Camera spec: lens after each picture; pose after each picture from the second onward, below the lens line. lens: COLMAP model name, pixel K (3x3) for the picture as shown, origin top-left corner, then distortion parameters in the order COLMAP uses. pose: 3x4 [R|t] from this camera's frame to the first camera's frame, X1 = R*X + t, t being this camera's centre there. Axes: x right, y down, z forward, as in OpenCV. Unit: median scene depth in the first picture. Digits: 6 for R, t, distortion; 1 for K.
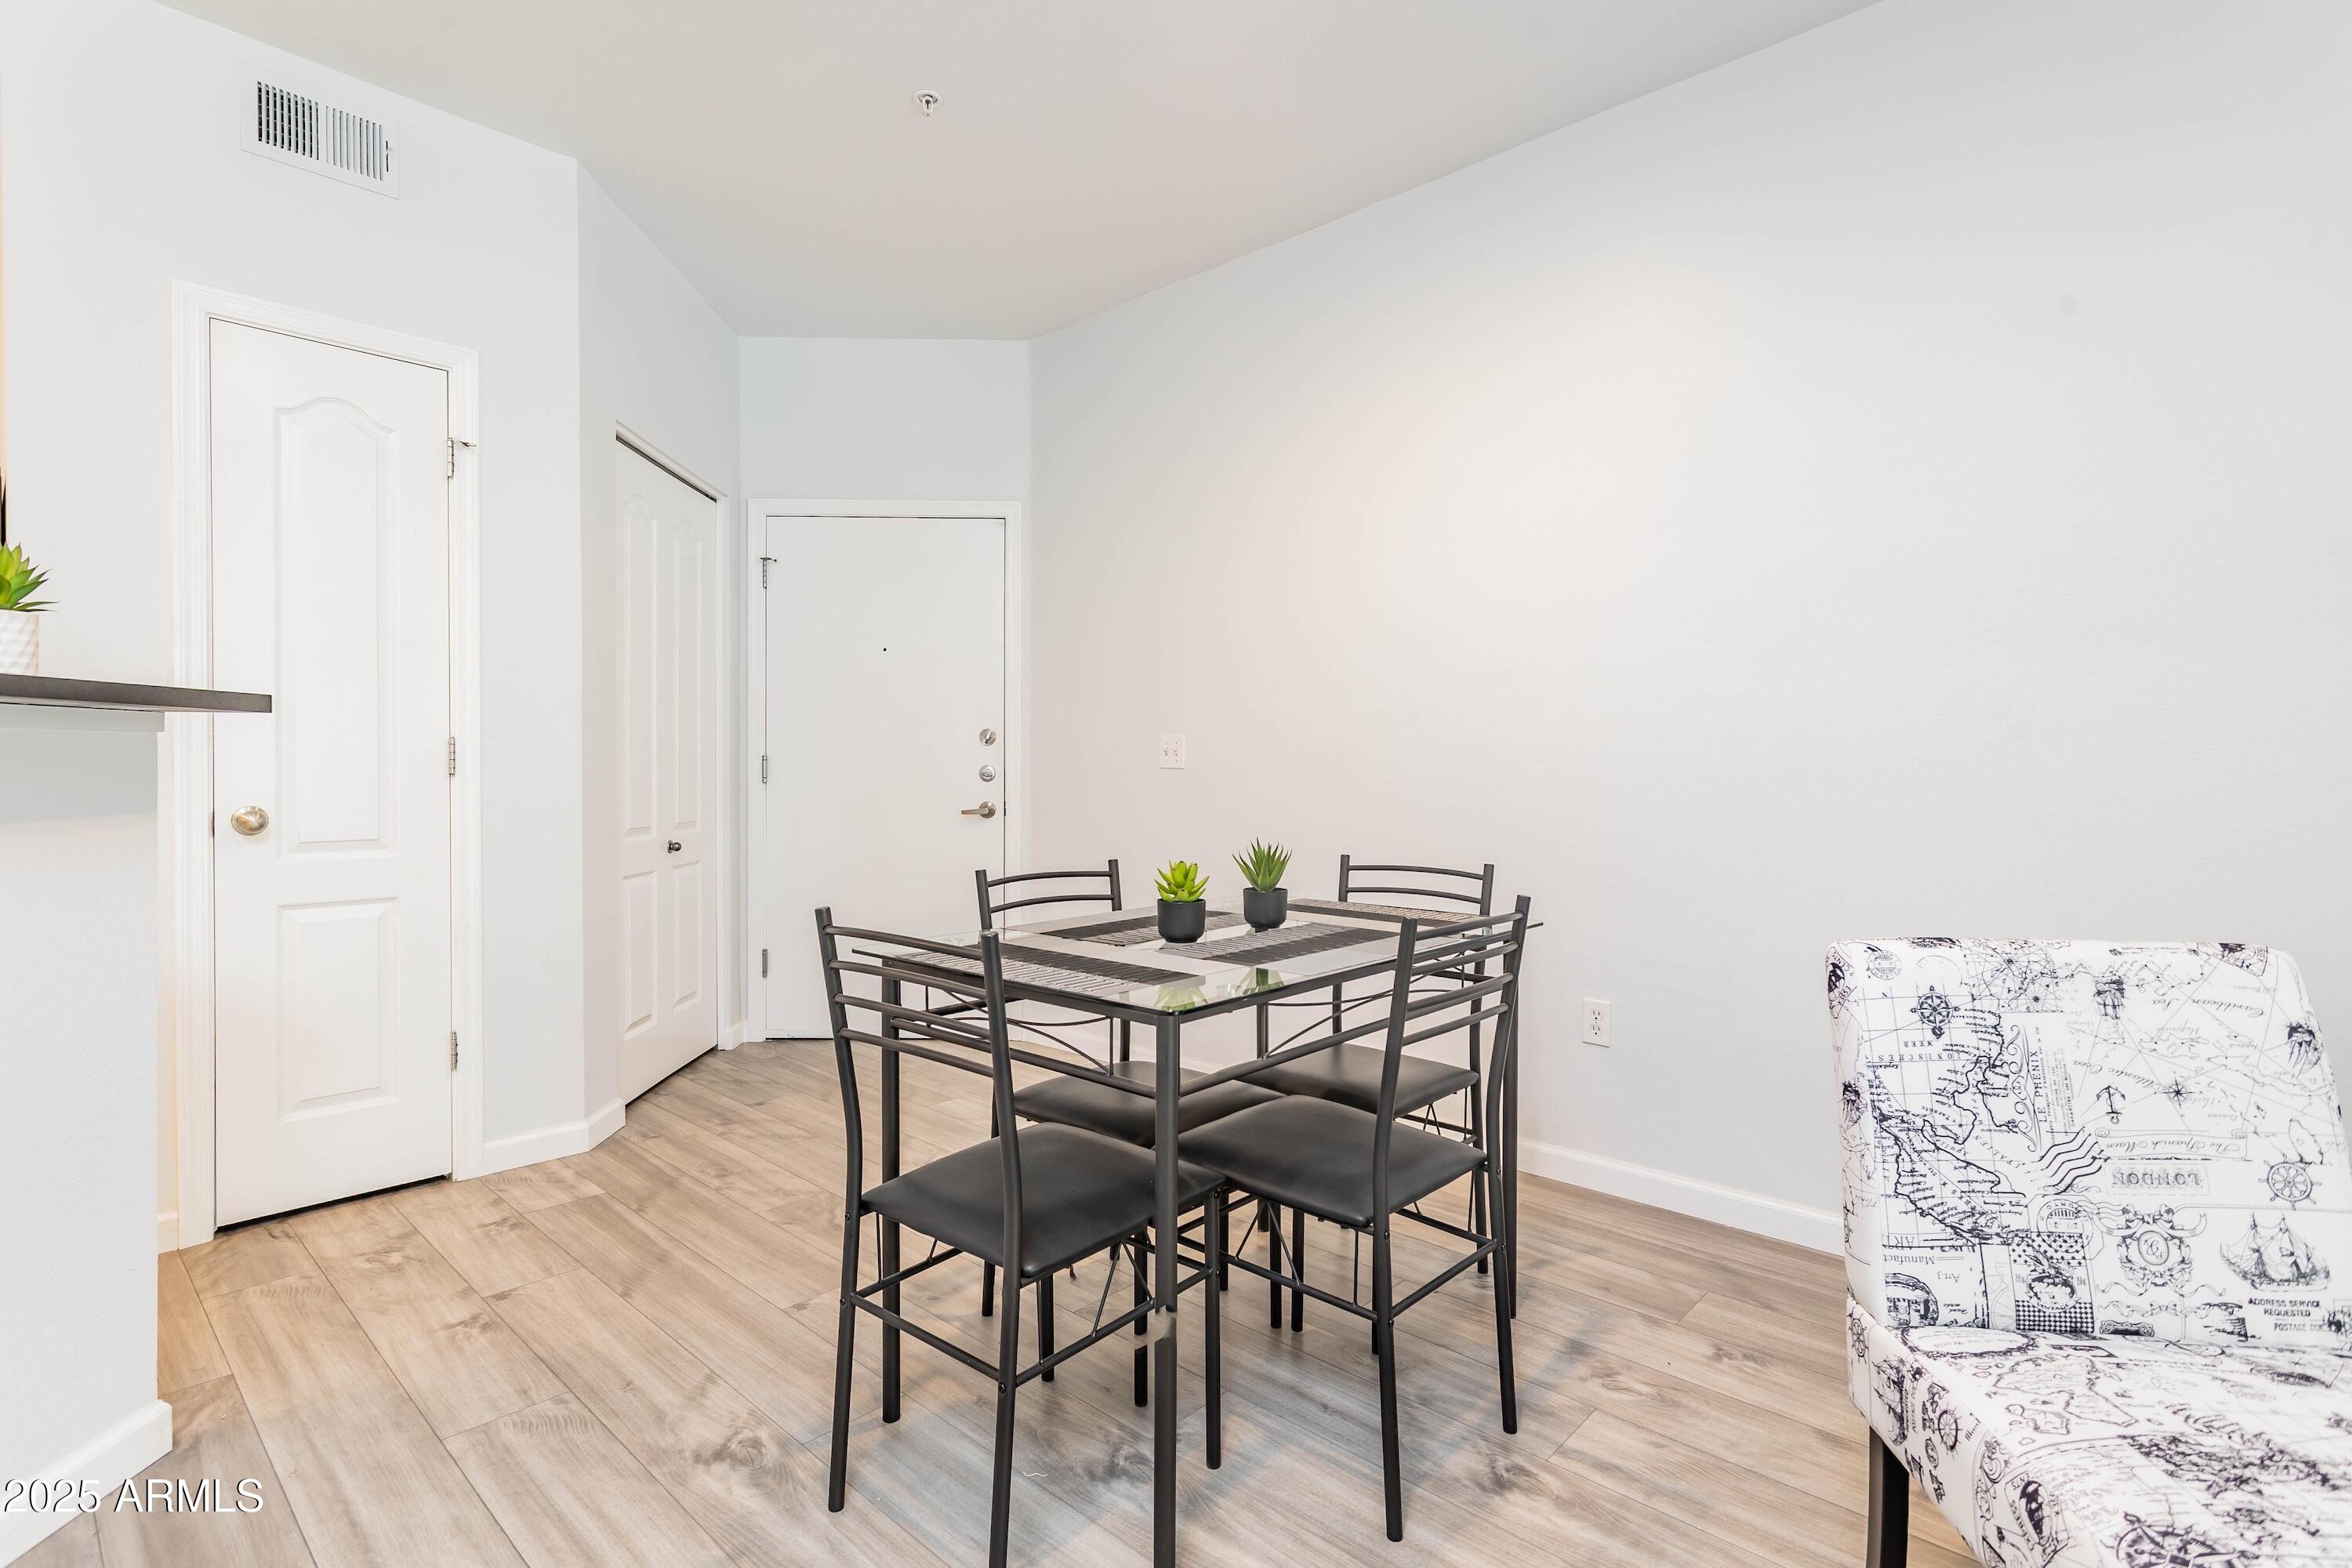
lens RADIAL K [[1109.9, 0, 1176.0], [0, 1109.9, 784.0], [0, 0, 1]] dist [0.002787, 0.000463]
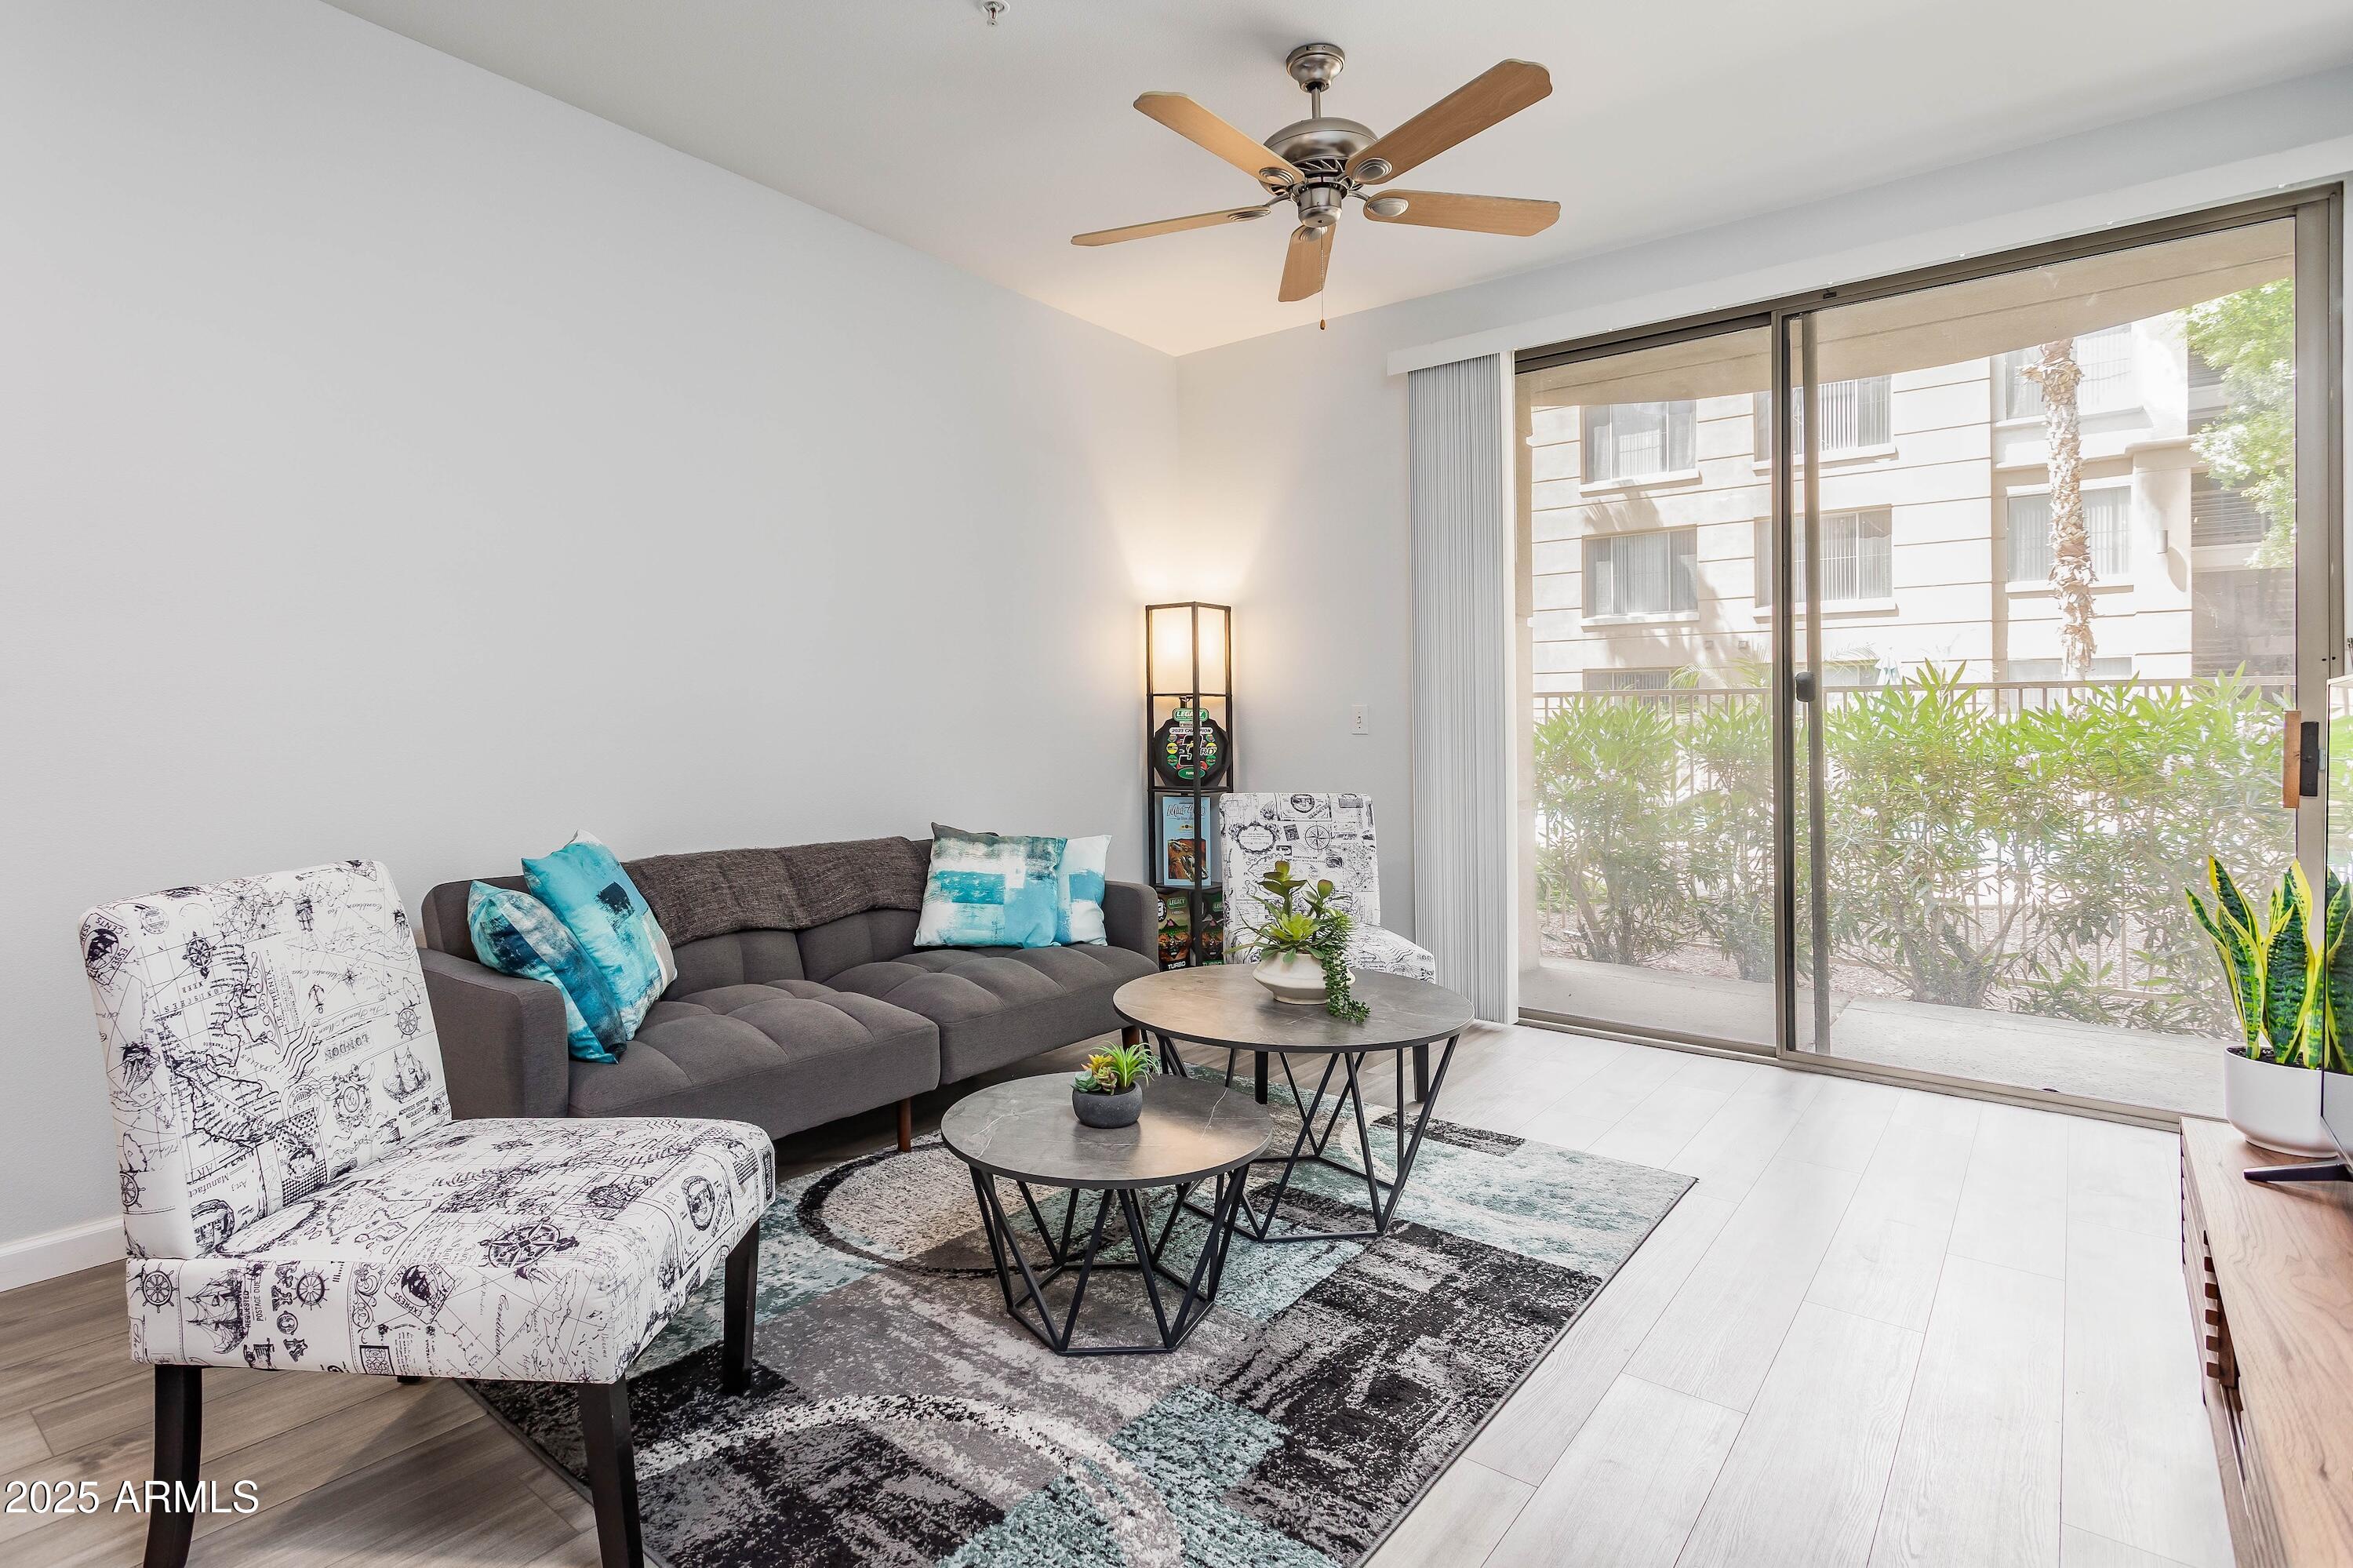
lens RADIAL K [[1173.4, 0, 1114.7], [0, 1173.4, 729.8], [0, 0, 1]] dist [0.002360, 0.000591]
pose [[-0.059275, -0.003814, 0.998234, -0.521507], [0.016662, 0.999850, 0.004810, -0.003453], [-0.998103, 0.016917, -0.059203, 0.186033]]
